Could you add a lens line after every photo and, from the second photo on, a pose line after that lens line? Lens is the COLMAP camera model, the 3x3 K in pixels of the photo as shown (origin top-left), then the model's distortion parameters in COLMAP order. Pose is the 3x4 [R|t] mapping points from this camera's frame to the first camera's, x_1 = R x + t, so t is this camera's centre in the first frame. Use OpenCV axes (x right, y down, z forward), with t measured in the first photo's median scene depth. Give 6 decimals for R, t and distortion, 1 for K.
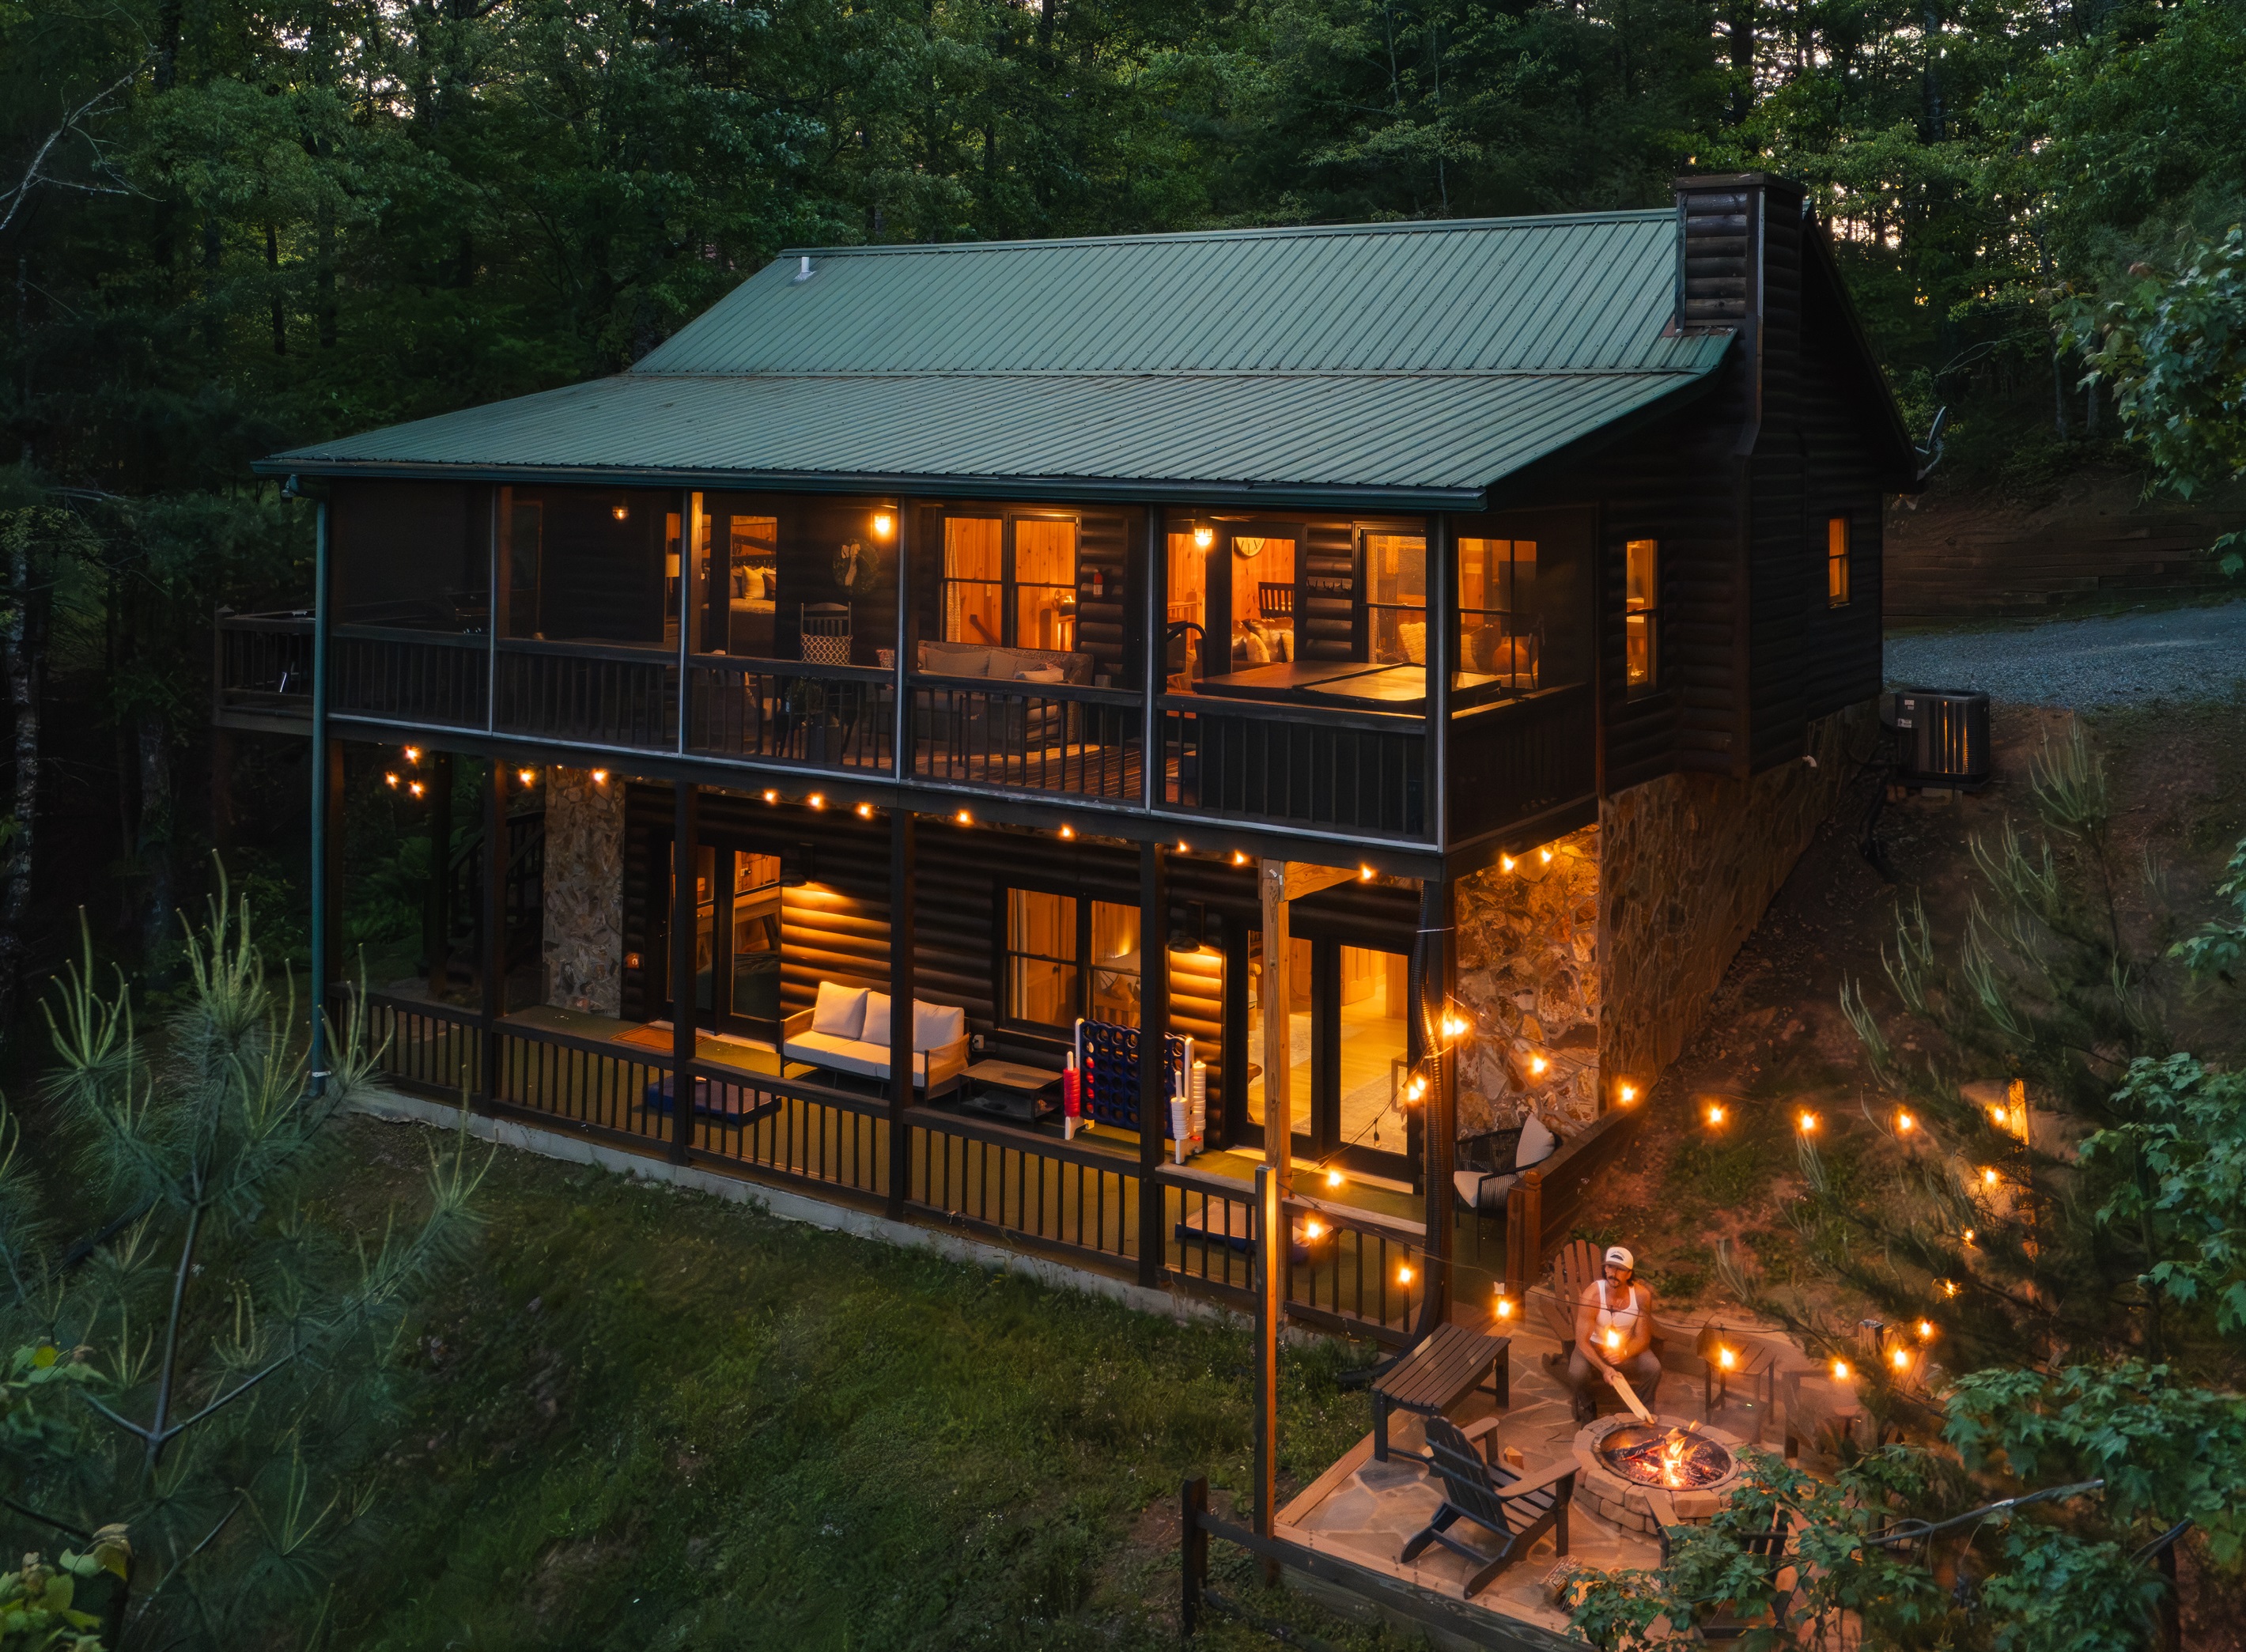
lens RADIAL K [[2500.8, 0, 1123.0], [0, 2500.8, 826.0], [0, 0, 1]] dist [-0.003385, -0.000008]
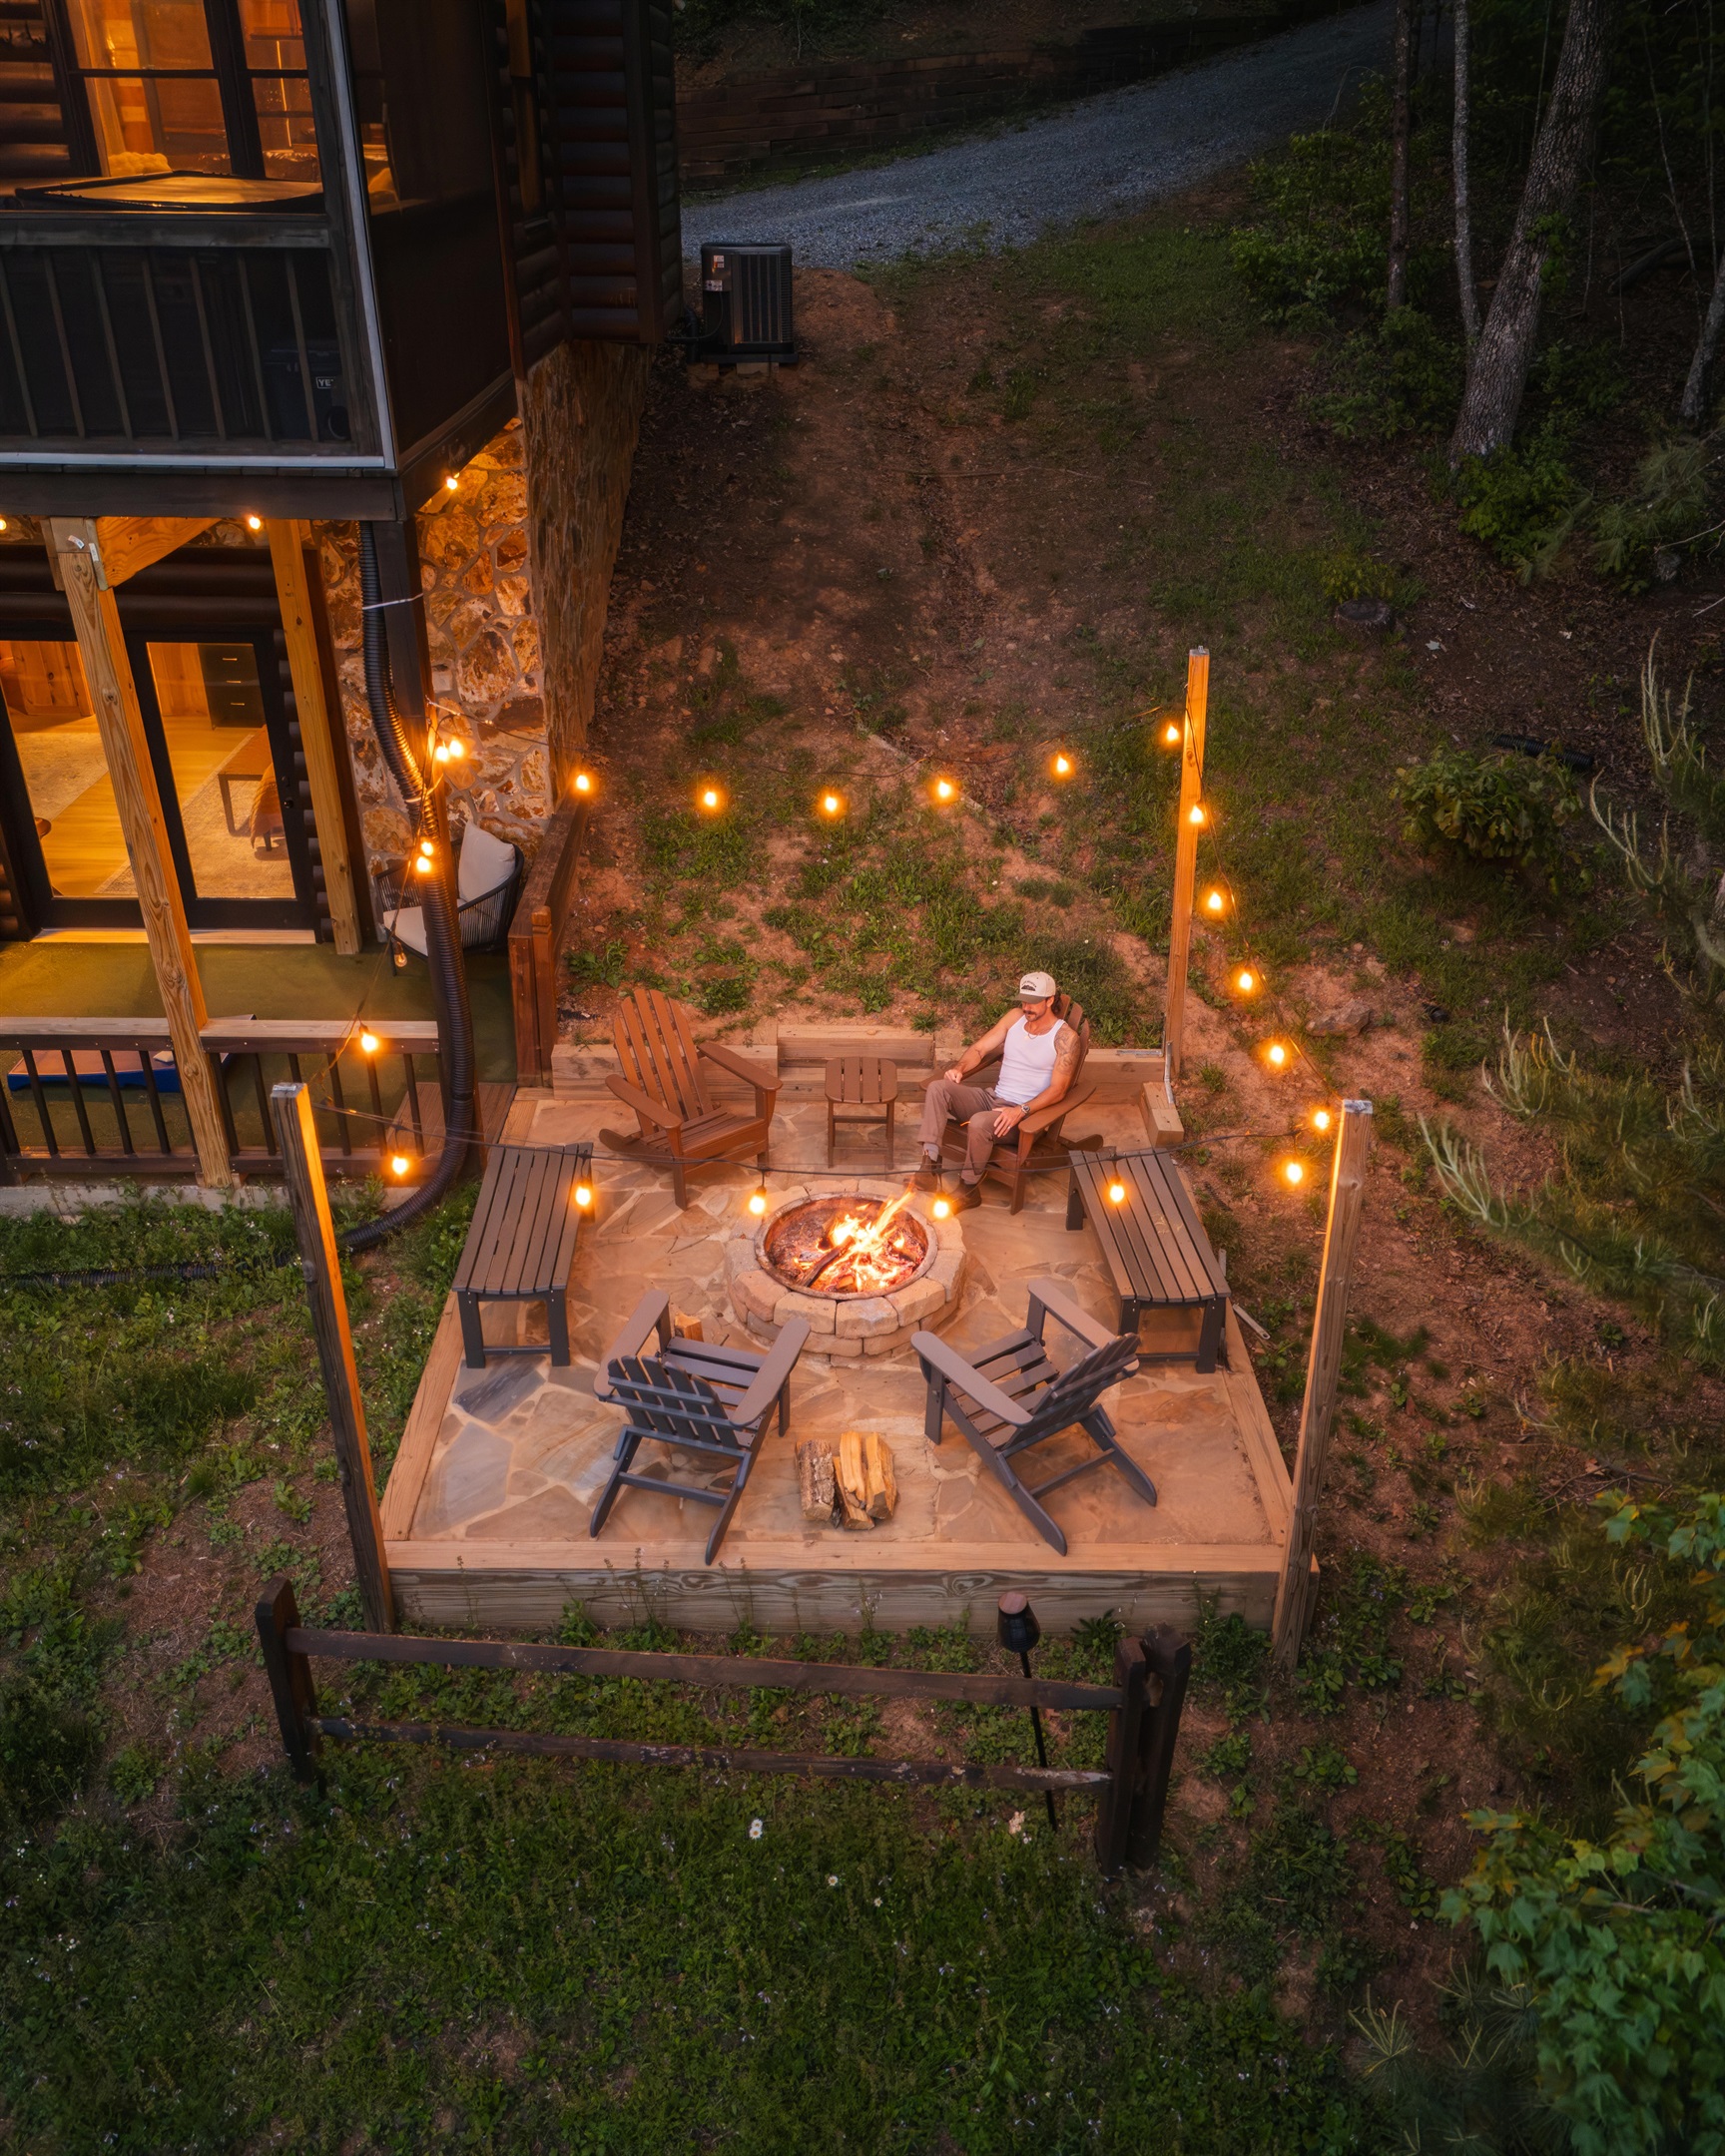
lens RADIAL K [[1605.5, 0, 864.8], [0, 1605.5, 1015.5], [0, 0, 1]] dist [0.064825, -0.073917]
pose [[0.811010, -0.278670, 0.514398, -0.015231], [0.102691, 0.933422, 0.343769, 0.009785], [-0.575949, -0.225976, 0.785632, 0.525595]]
